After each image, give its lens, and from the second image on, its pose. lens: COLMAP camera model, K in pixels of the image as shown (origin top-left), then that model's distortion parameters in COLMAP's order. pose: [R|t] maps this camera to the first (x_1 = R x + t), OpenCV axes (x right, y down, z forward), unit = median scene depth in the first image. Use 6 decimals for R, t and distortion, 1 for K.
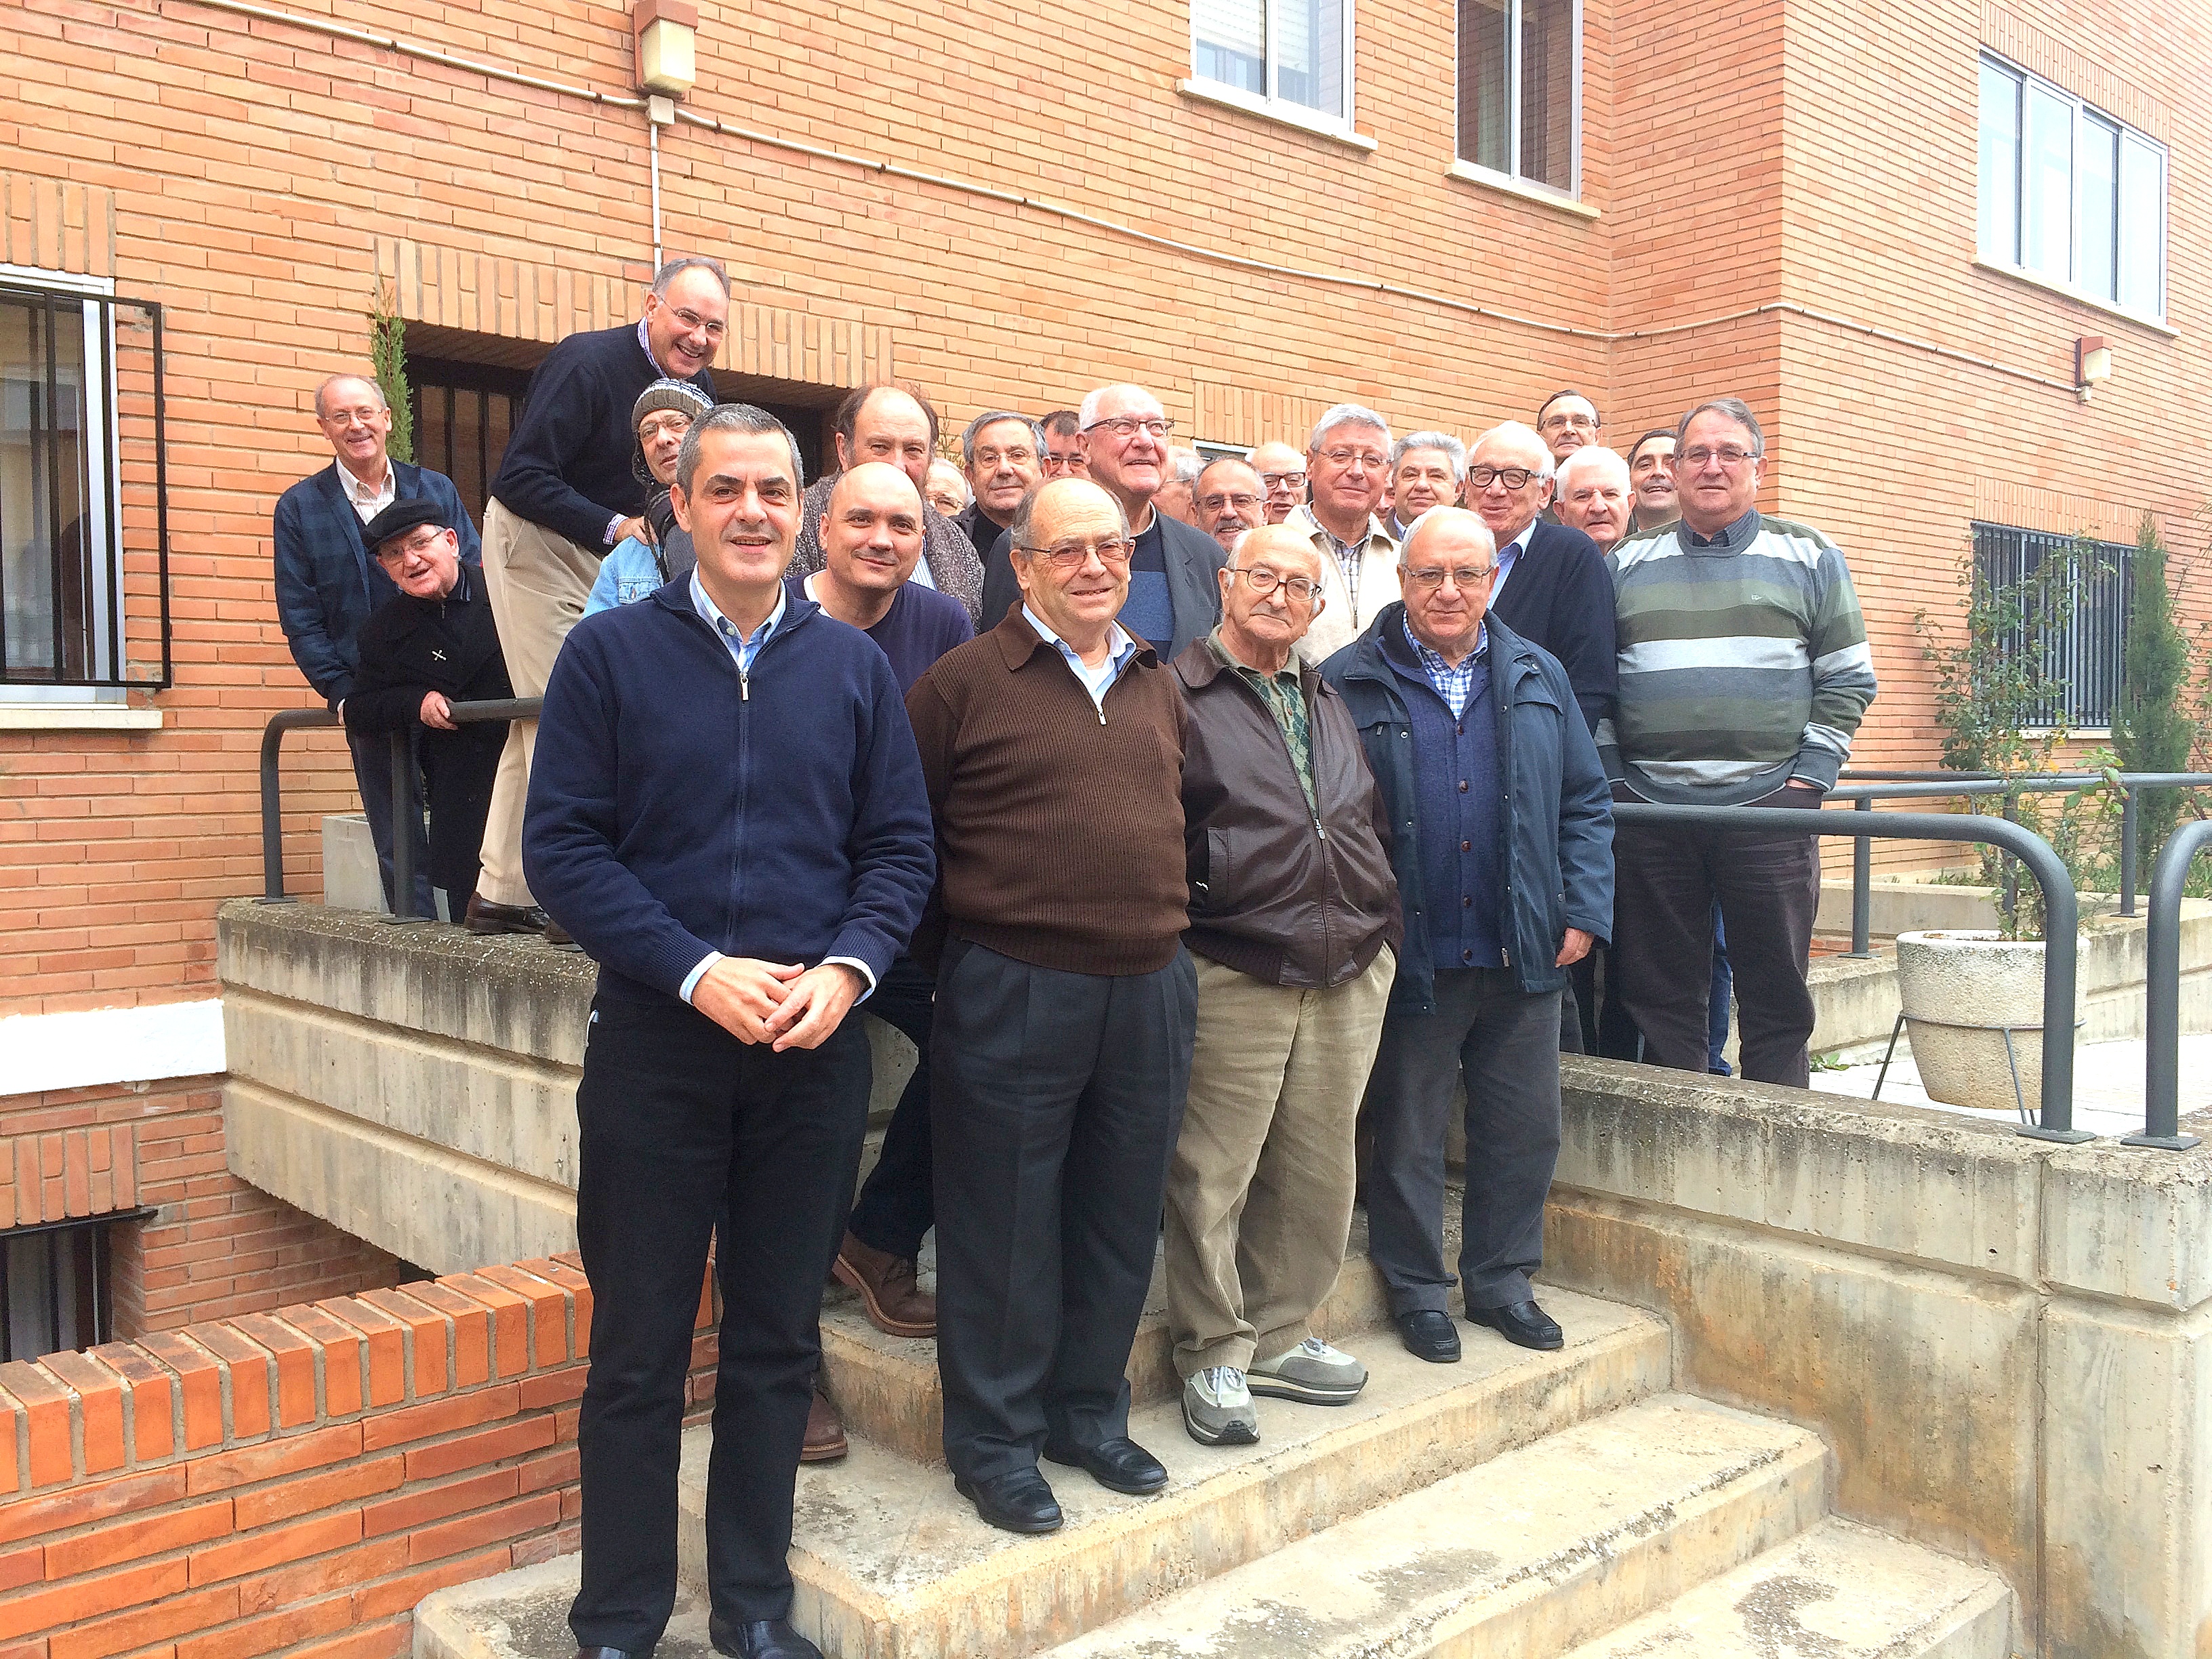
lens RADIAL K [[1872.6, 0, 1126.9], [0, 1872.6, 799.9], [0, 0, 1]] dist [0.132313, -0.183113]
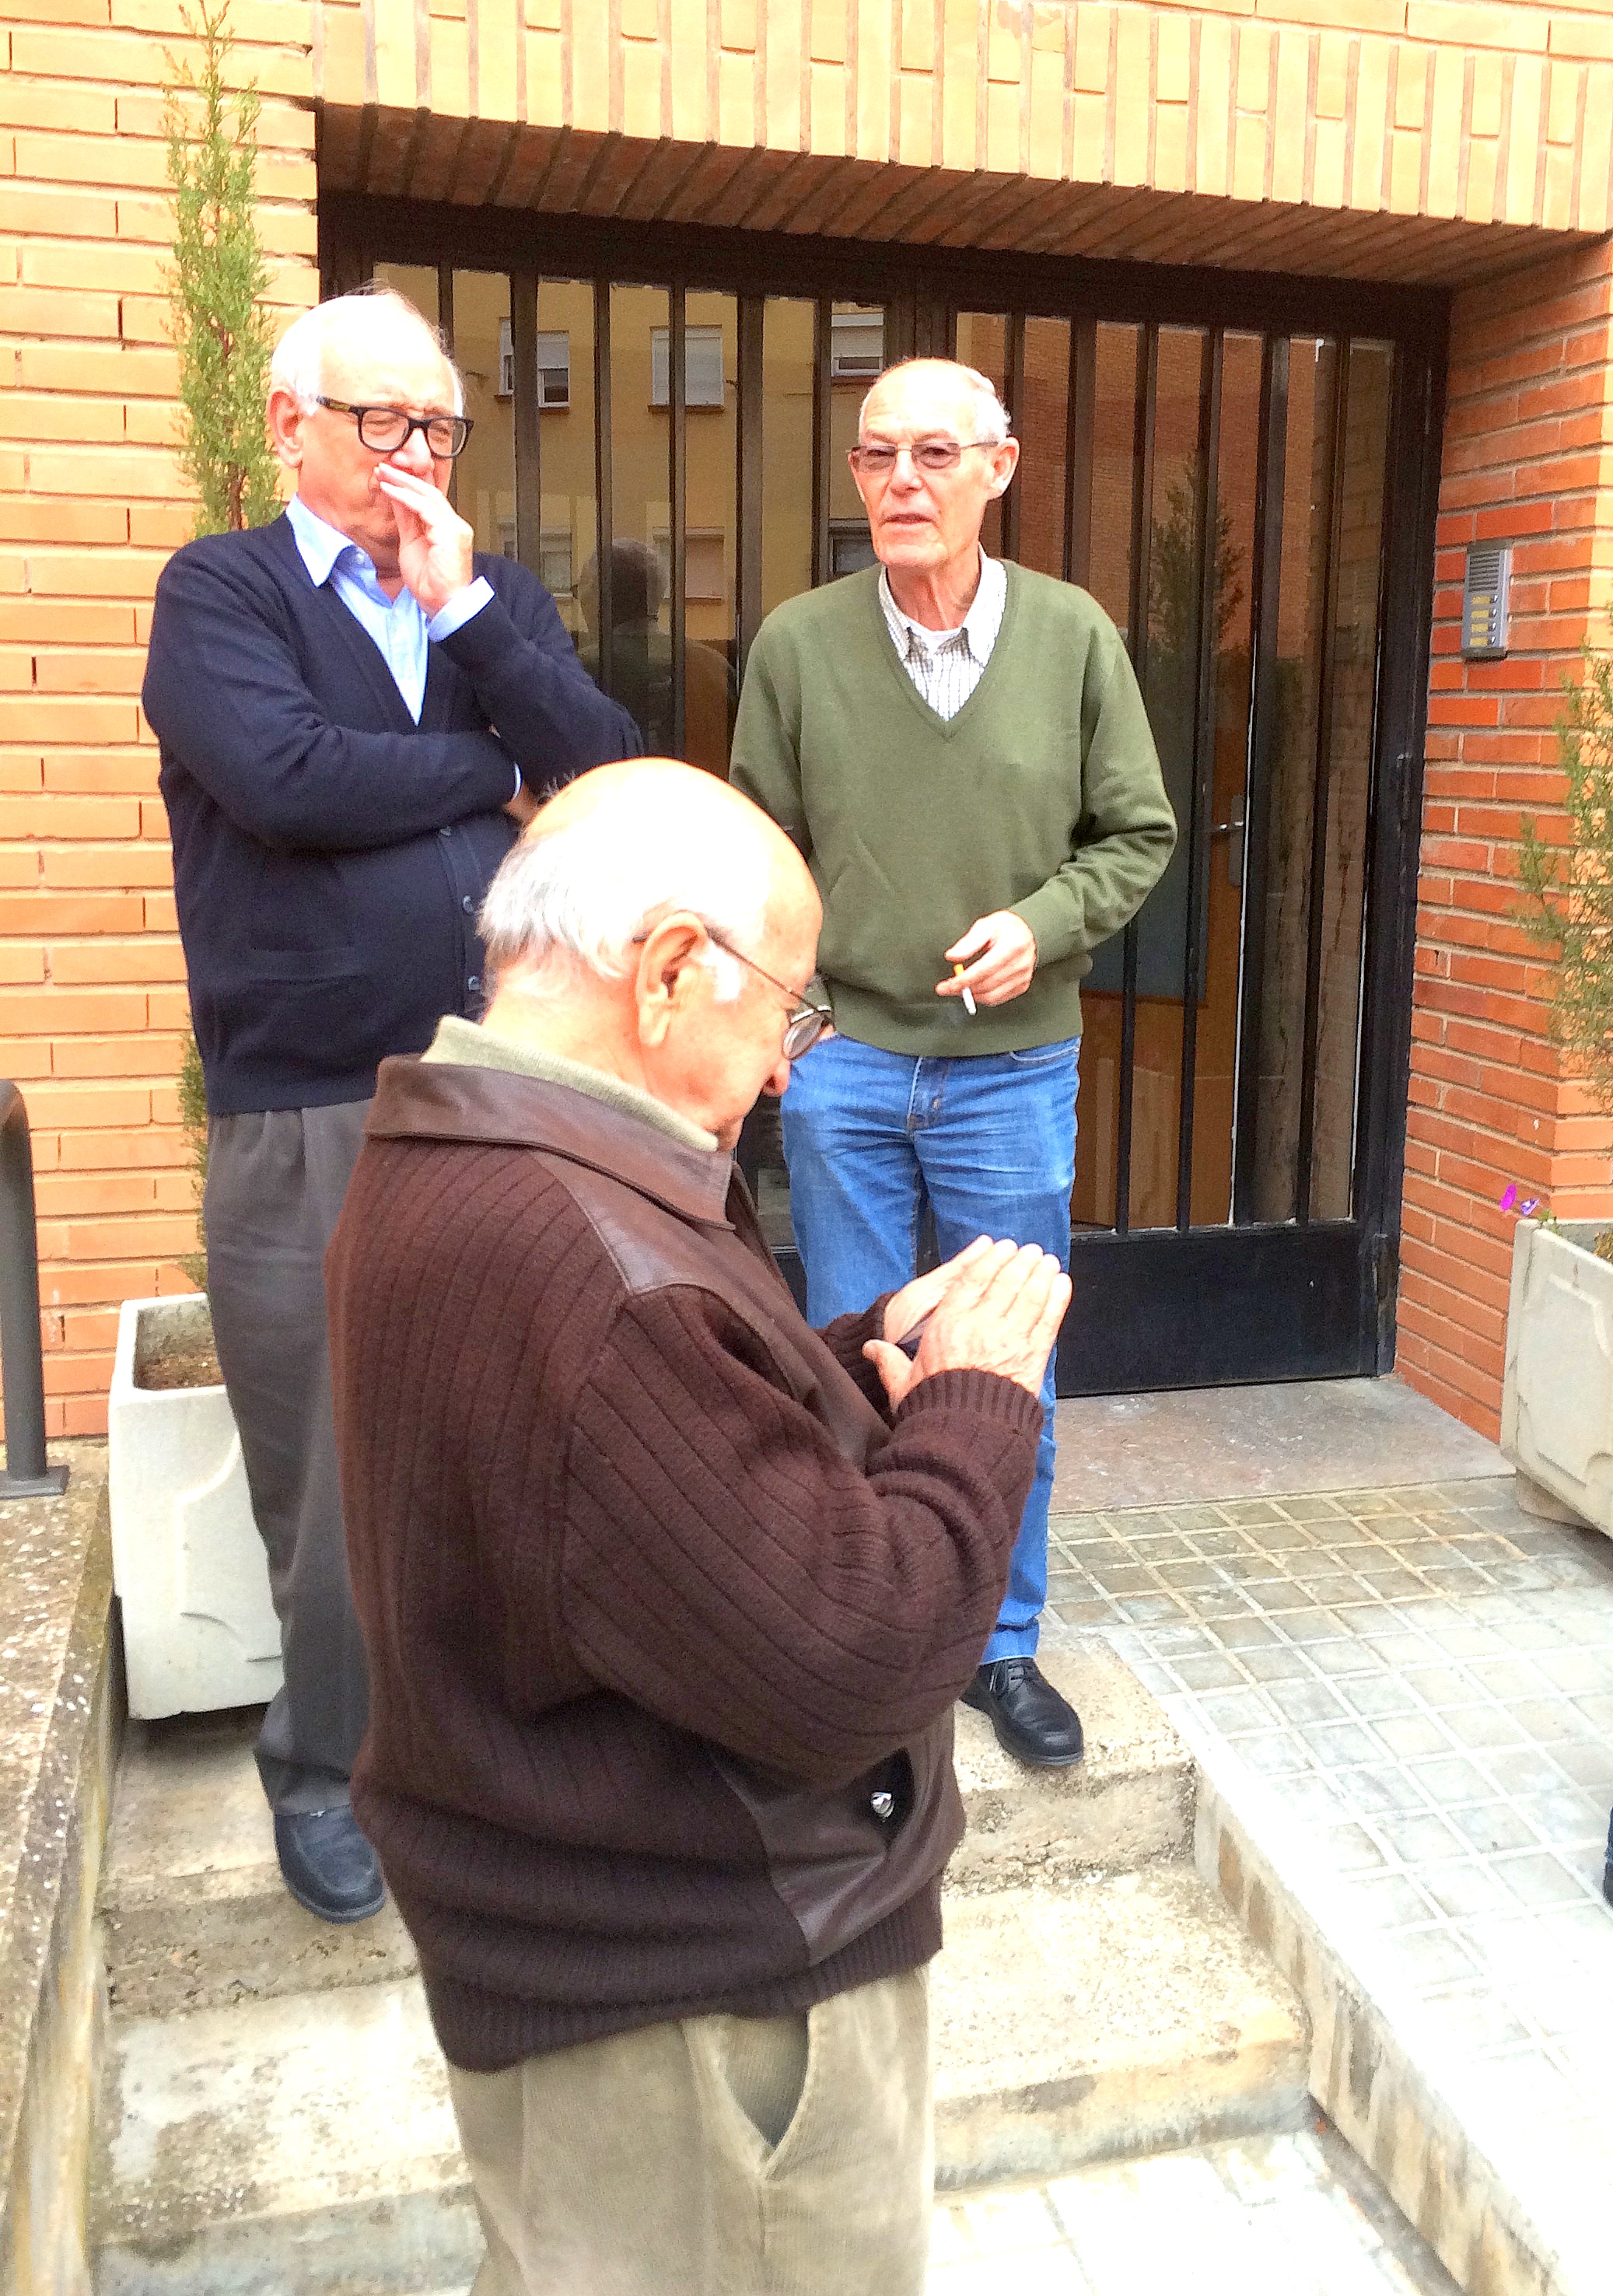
lens RADIAL K [[2181.3, 0, 944.7], [0, 2181.3, 1022.8], [0, 0, 1]] dist [0.077902, -0.105558]
pose [[0.903529, 0.087798, -0.419436, -0.040005], [-0.043337, 0.992489, 0.114396, -0.096682], [0.426330, -0.085183, 0.900548, 0.509960]]
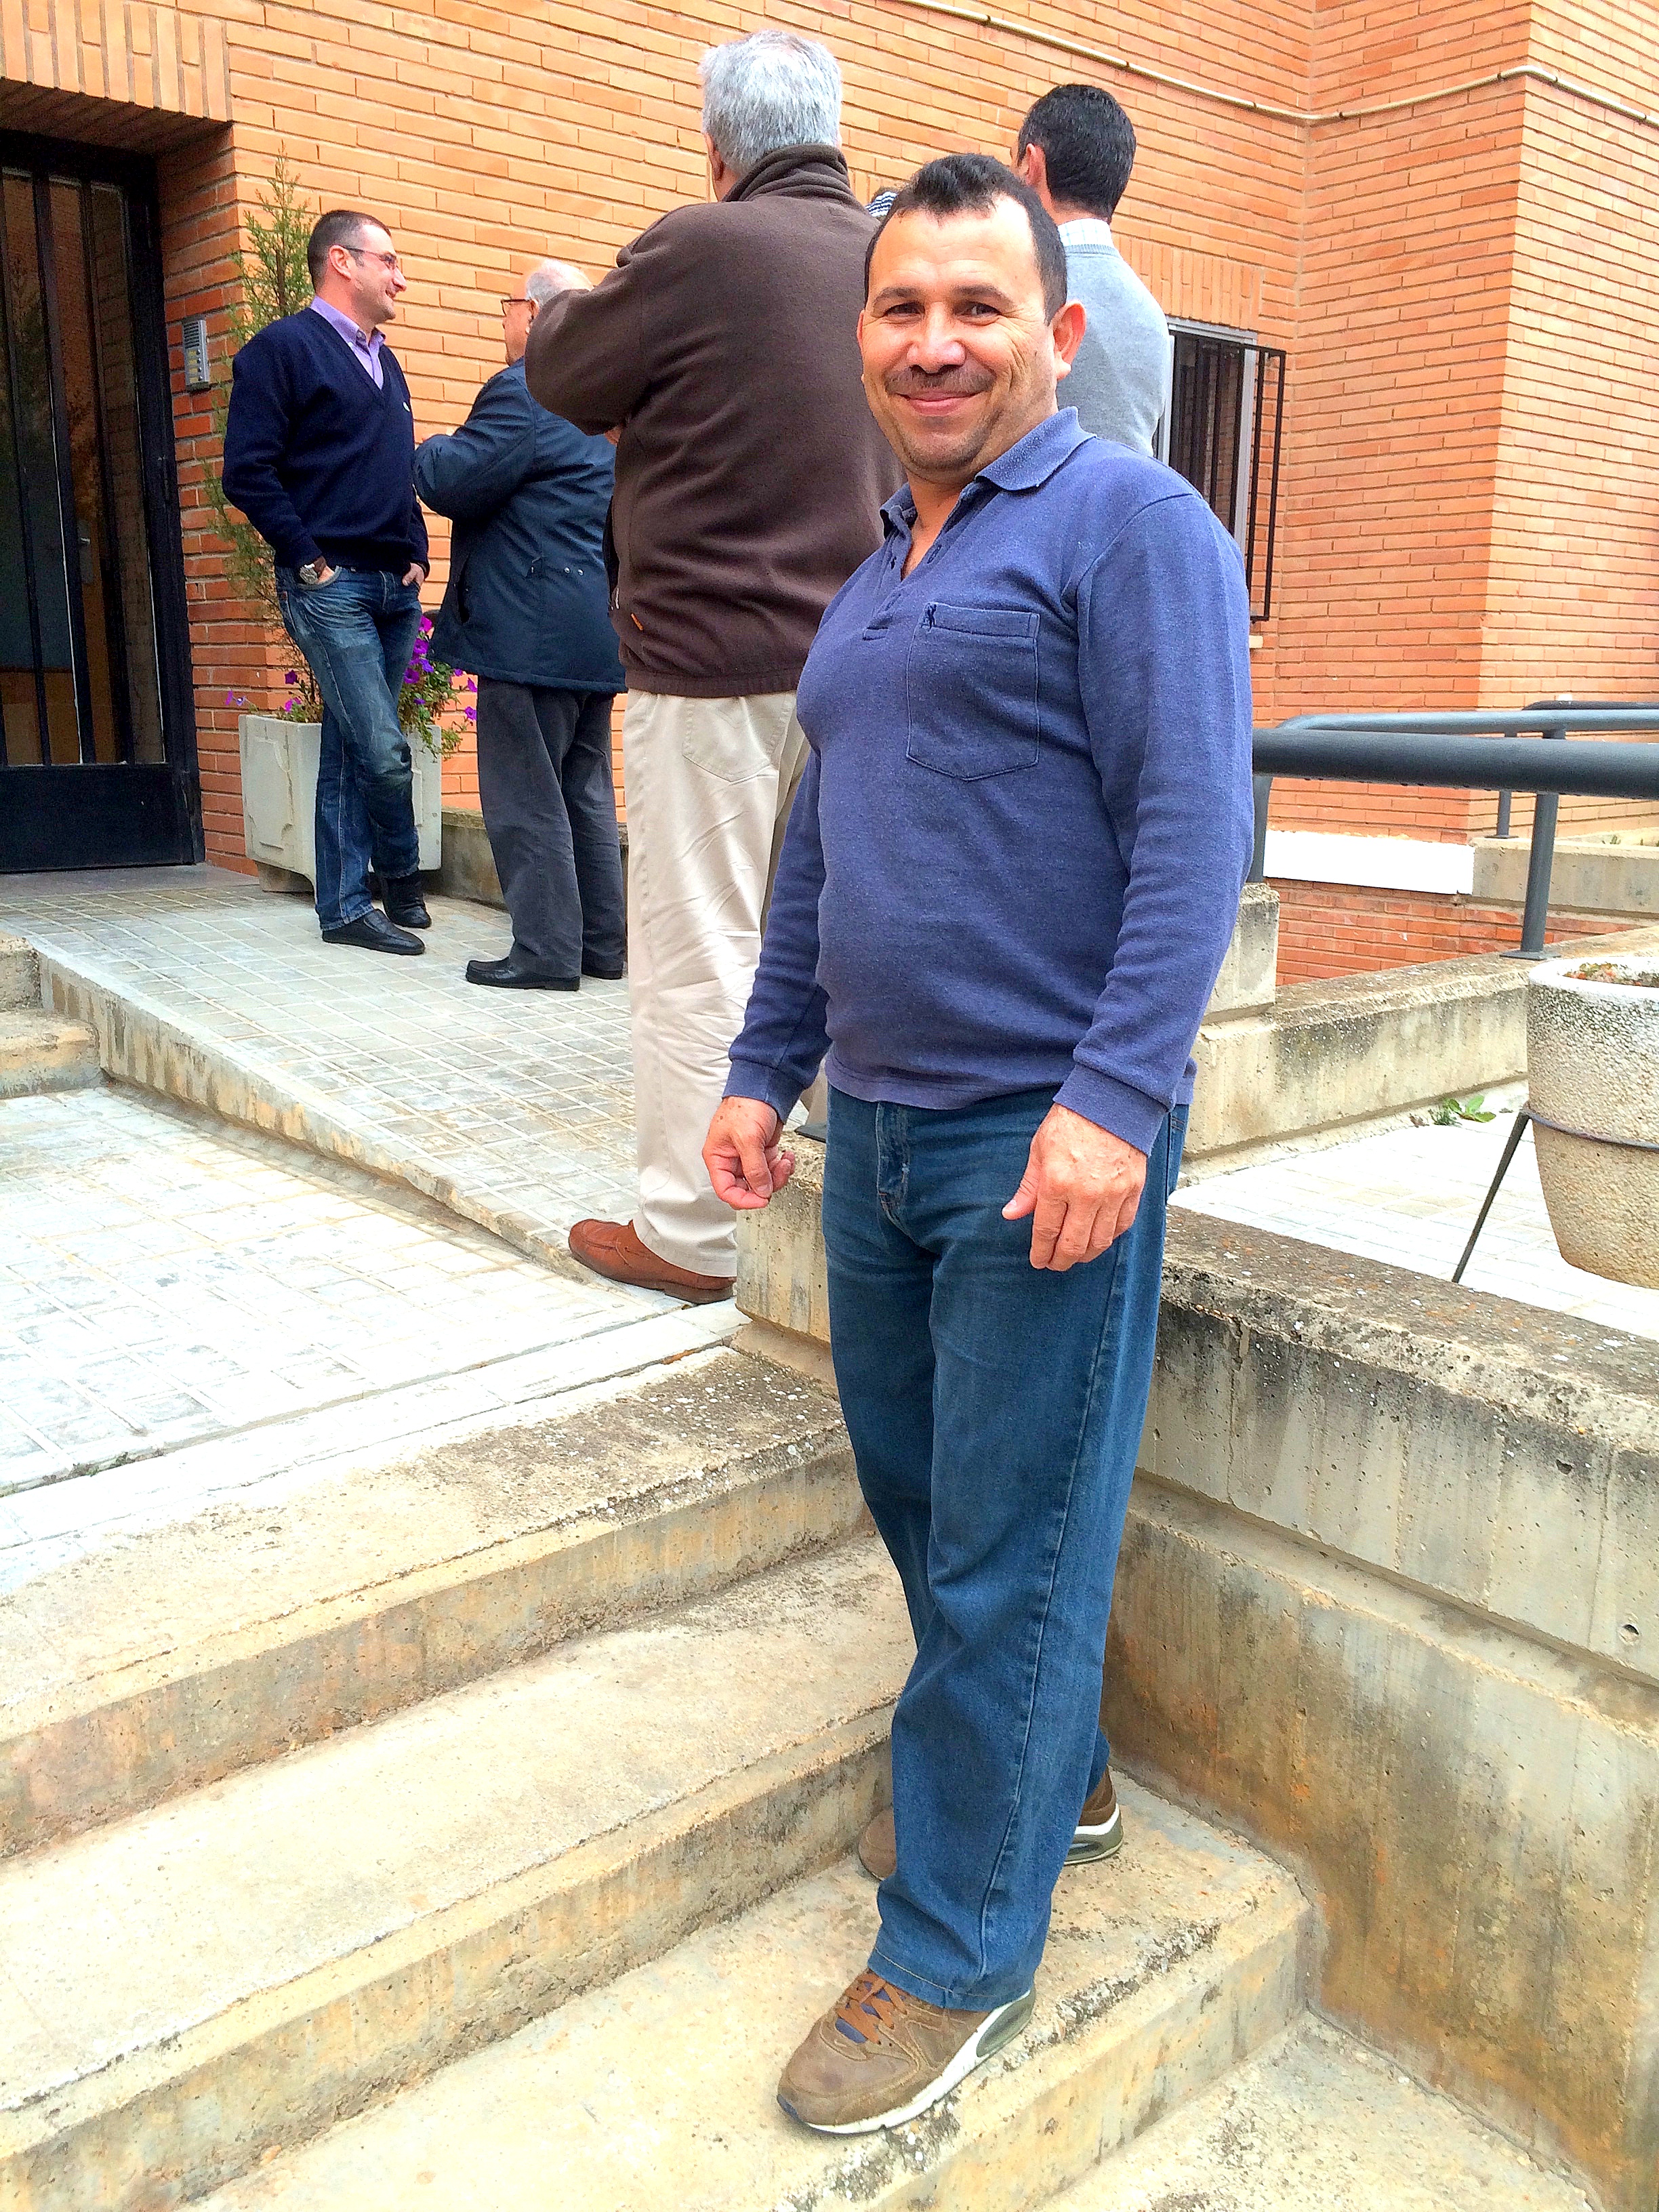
lens RADIAL K [[1909.4, 0, 828.9], [0, 1909.4, 1074.3], [0, 0, 1]] dist [0.077671, -0.104996]
pose [[0.999811, 0.016580, -0.010144, 0.114439], [-0.014577, 0.984819, 0.172969, 0.004820], [0.012858, -0.172789, 0.984875, 0.244576]]
